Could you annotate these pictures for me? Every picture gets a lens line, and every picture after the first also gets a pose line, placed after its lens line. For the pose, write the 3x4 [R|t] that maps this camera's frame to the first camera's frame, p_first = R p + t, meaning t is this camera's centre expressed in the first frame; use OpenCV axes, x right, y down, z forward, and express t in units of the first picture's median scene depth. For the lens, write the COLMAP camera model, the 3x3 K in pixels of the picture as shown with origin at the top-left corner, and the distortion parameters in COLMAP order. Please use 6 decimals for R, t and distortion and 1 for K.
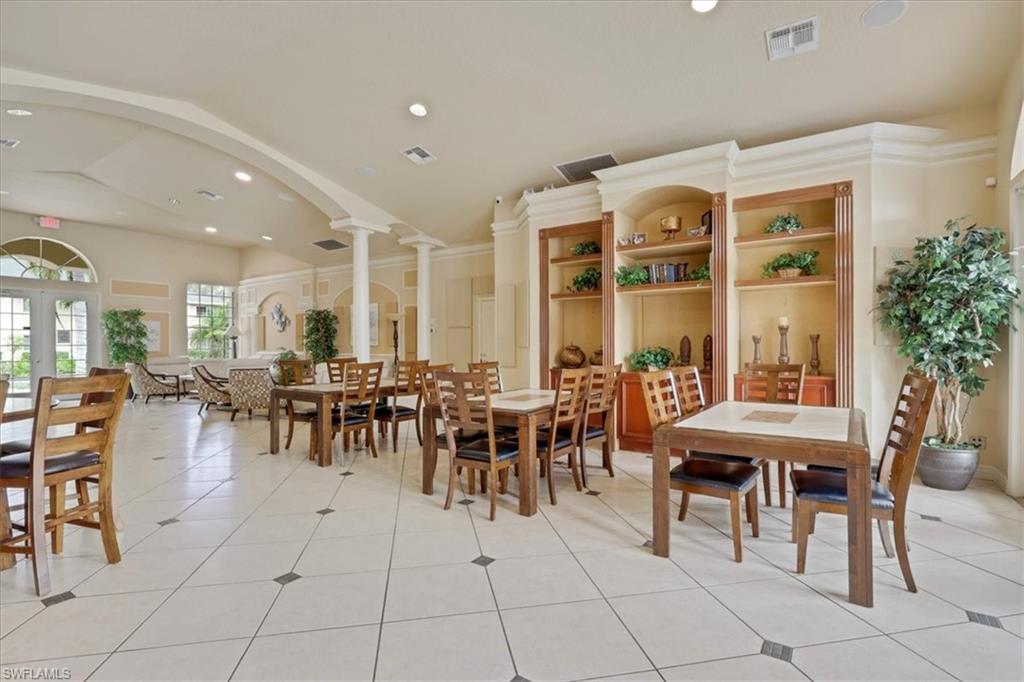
lens RADIAL K [[457.2, 0, 511.2], [0, 457.2, 343.6], [0, 0, 1]] dist [-0.000343, -0.000052]
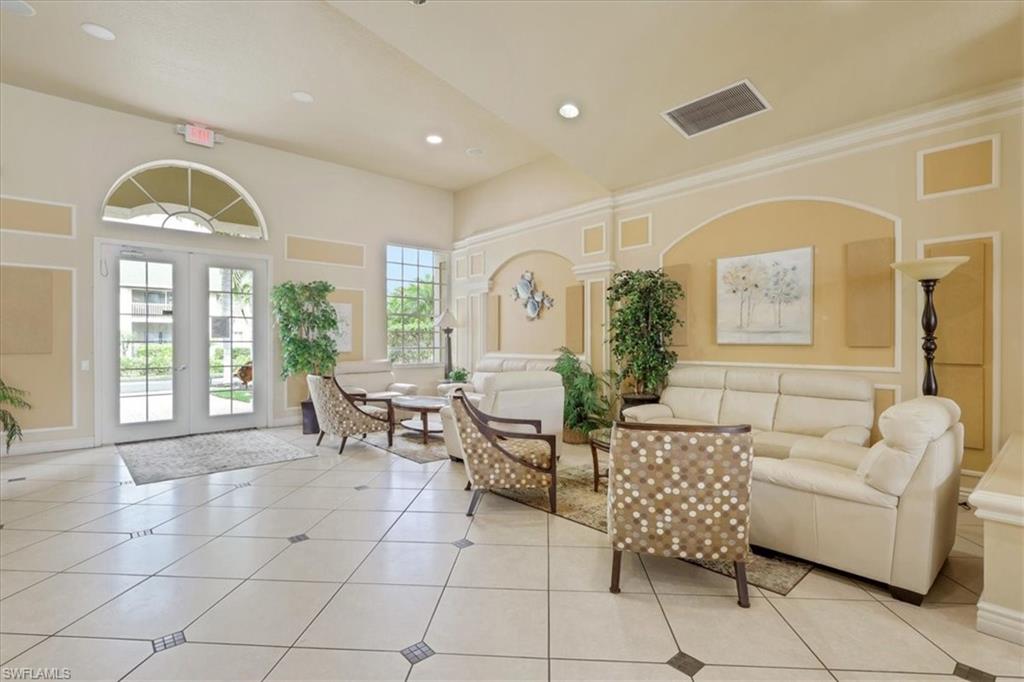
lens RADIAL K [[457.2, 0, 512.8], [0, 457.2, 342.1], [0, 0, 1]] dist [-0.000343, -0.000052]
pose [[0.966035, 0.005530, -0.258353, -0.423947], [-0.005227, 0.999985, 0.001861, 0.001444], [0.258360, -0.000447, 0.966049, 0.487720]]
